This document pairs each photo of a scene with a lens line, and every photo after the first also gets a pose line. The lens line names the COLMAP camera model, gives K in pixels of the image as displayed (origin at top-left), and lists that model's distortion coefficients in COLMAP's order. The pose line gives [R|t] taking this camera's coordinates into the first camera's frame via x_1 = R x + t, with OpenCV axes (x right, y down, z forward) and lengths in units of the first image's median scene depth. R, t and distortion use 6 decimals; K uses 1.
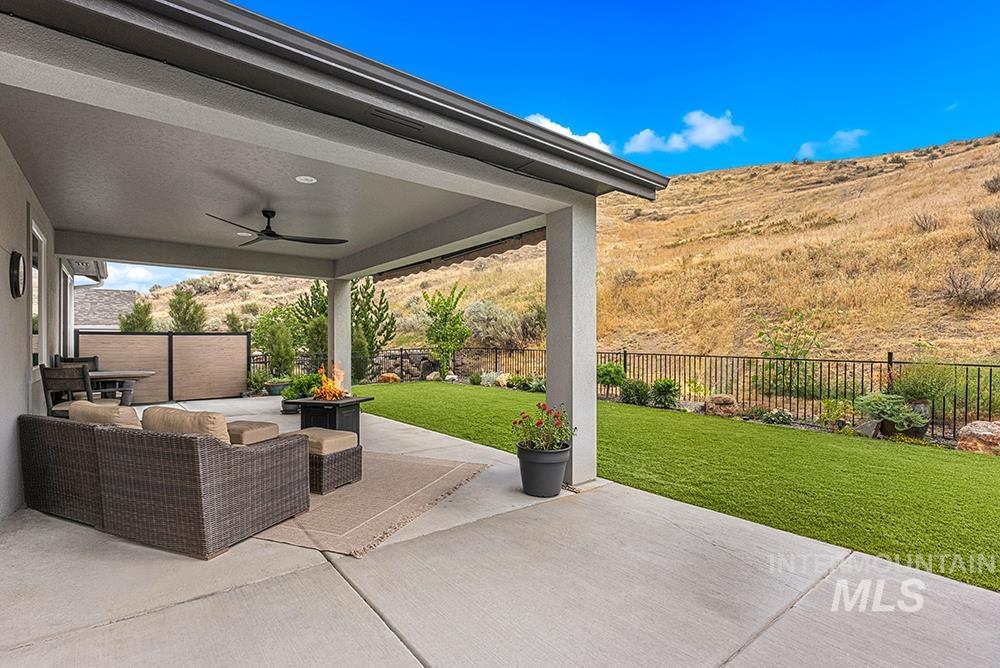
lens RADIAL K [[456.1, 0, 498.7], [0, 456.1, 342.1], [0, 0, 1]] dist [-0.025296, 0.000342]
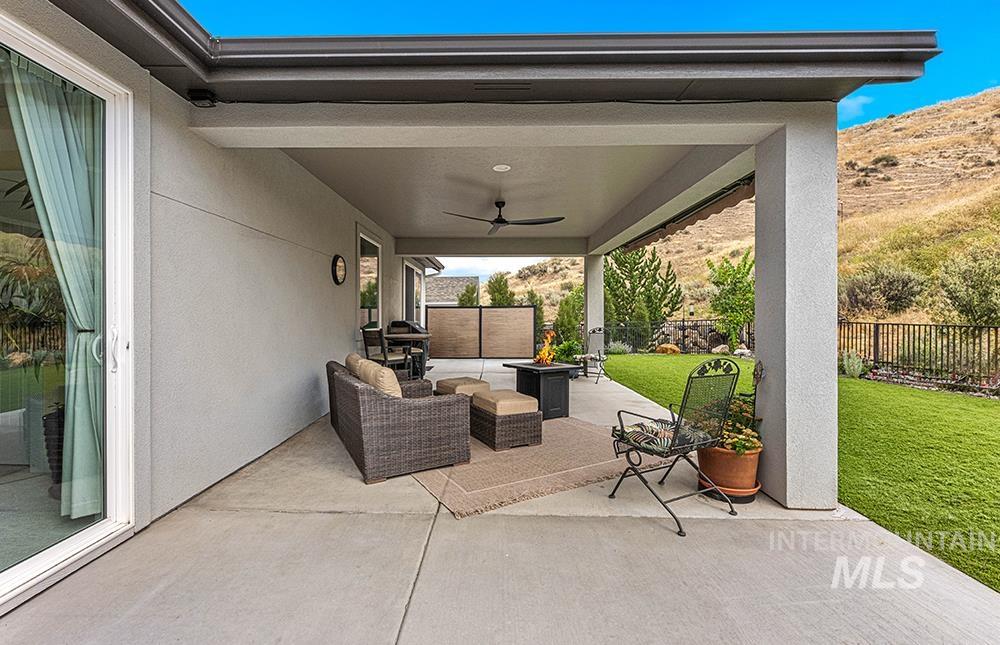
lens RADIAL K [[419.0, 0, 499.0], [0, 419.0, 316.6], [0, 0, 1]] dist [-0.002153, -0.000356]
pose [[0.772618, 0.003086, -0.634863, 0.086367], [0.001696, 0.999975, 0.006925, 0.000598], [0.634869, -0.006427, 0.772593, 0.071313]]
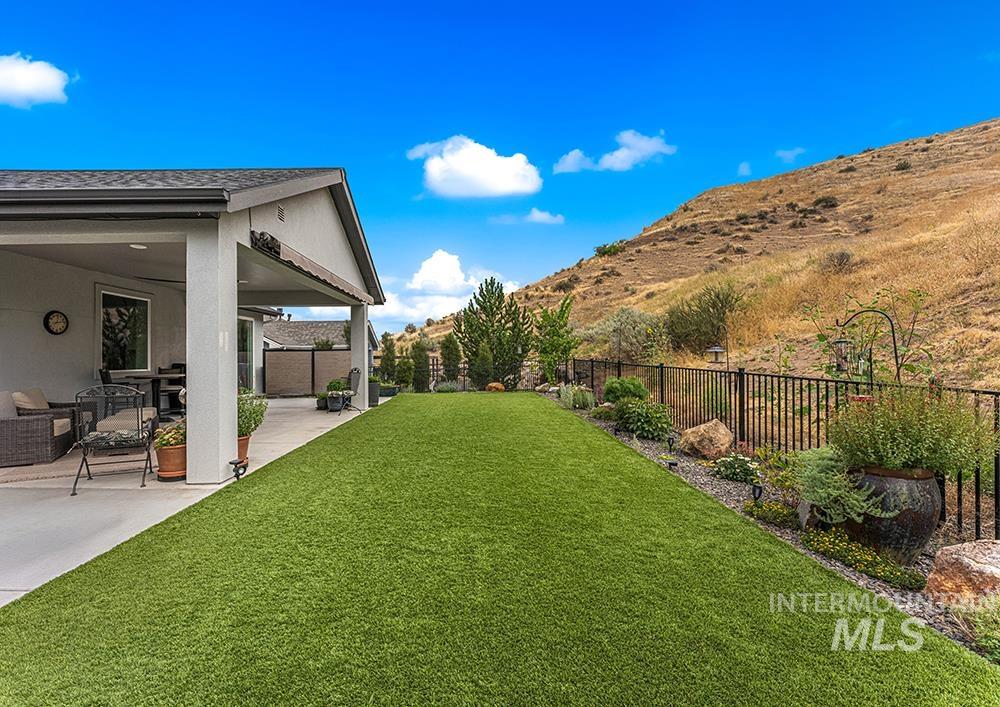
lens RADIAL K [[436.8, 0, 498.4], [0, 436.8, 354.6], [0, 0, 1]] dist [-0.000804, -0.000183]
pose [[0.786527, -0.009175, -0.617488, 0.535127], [0.009841, 0.999949, -0.002323, 0.002833], [0.617478, -0.004250, 0.786577, 0.231074]]
